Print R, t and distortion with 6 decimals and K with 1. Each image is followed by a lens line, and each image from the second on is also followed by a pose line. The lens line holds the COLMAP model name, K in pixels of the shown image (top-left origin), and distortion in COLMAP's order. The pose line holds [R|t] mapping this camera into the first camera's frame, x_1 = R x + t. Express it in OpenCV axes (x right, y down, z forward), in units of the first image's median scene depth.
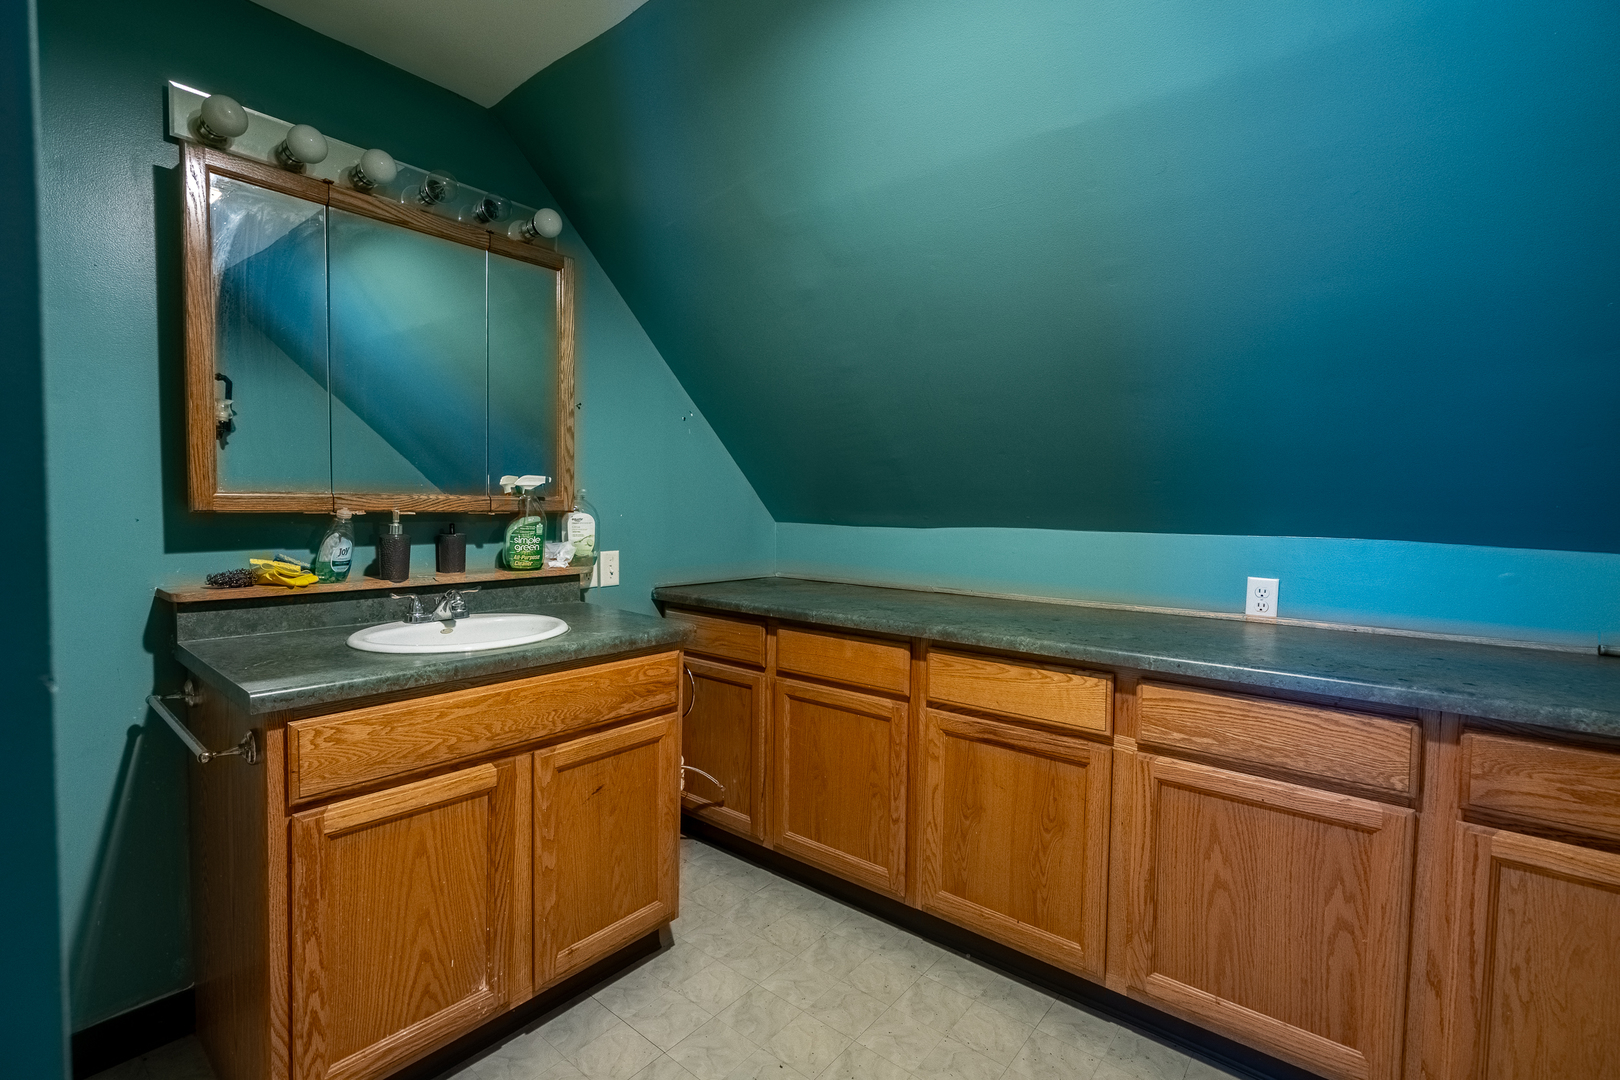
lens RADIAL K [[736.2, 0, 794.5], [0, 736.2, 538.1], [0, 0, 1]] dist [0.001201, 0.000695]
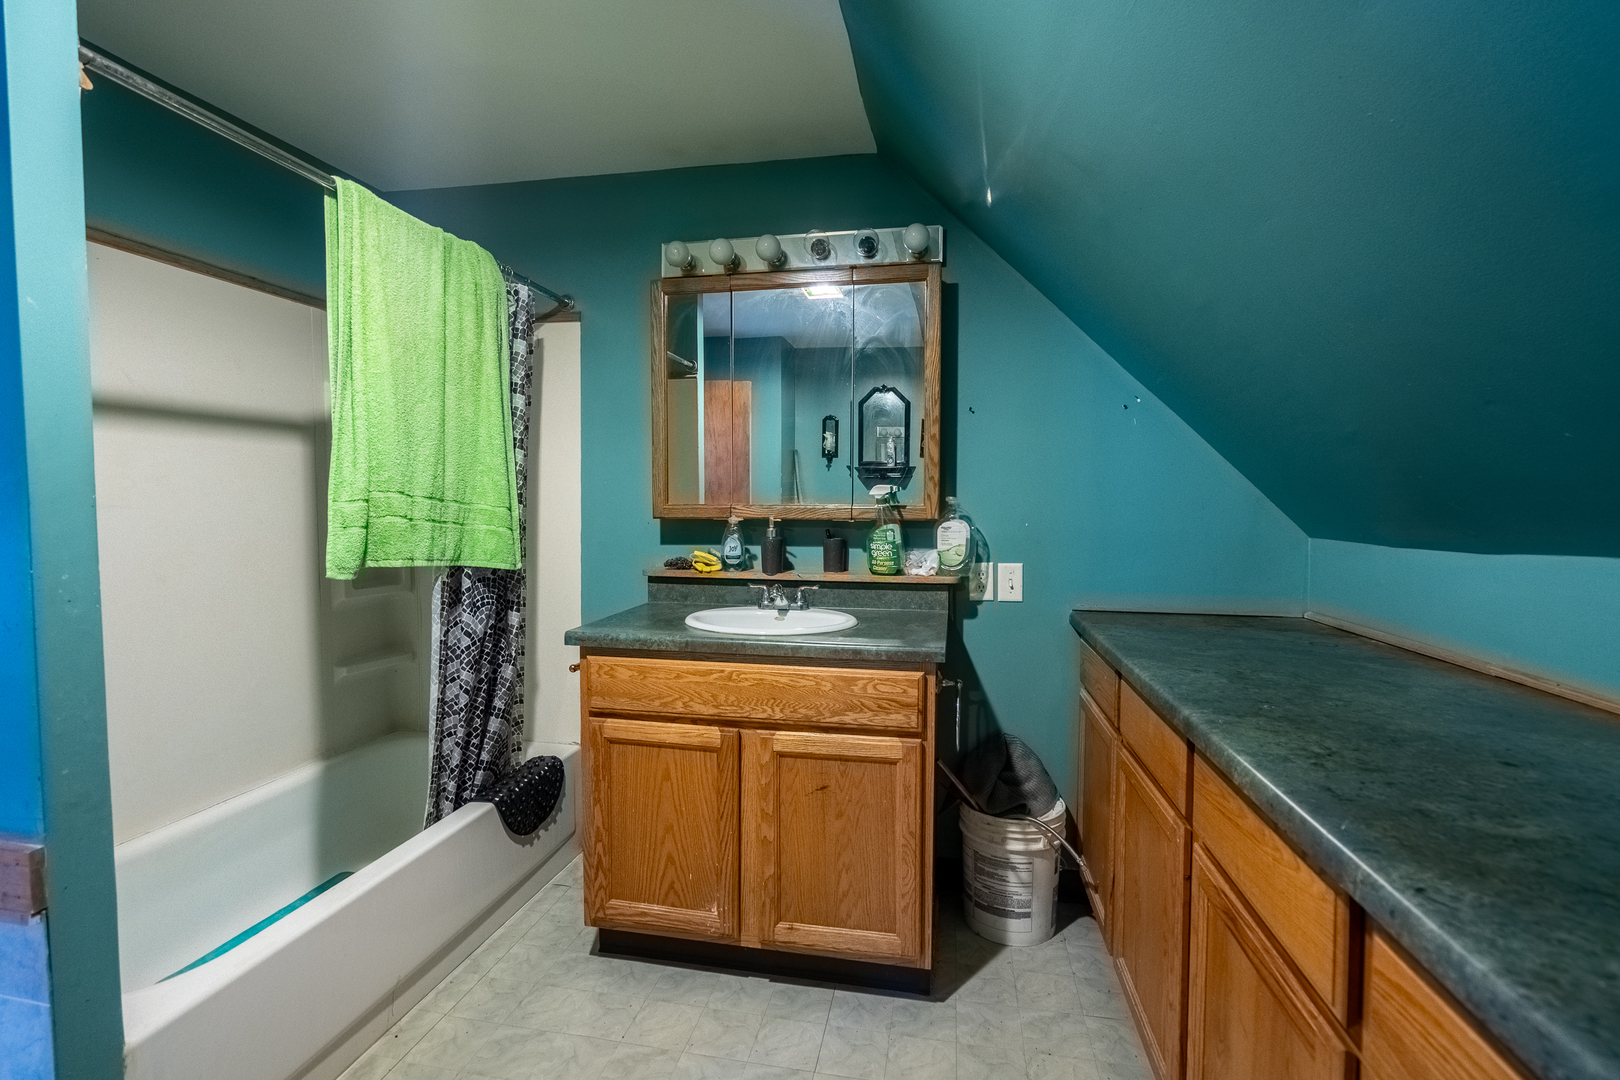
lens RADIAL K [[736.2, 0, 798.8], [0, 736.2, 537.6], [0, 0, 1]] dist [0.001201, 0.000695]
pose [[0.480710, 0.025118, -0.876520, 0.612141], [-0.038023, 0.999247, 0.007782, -0.016366], [0.876055, 0.029588, 0.481302, 0.461516]]
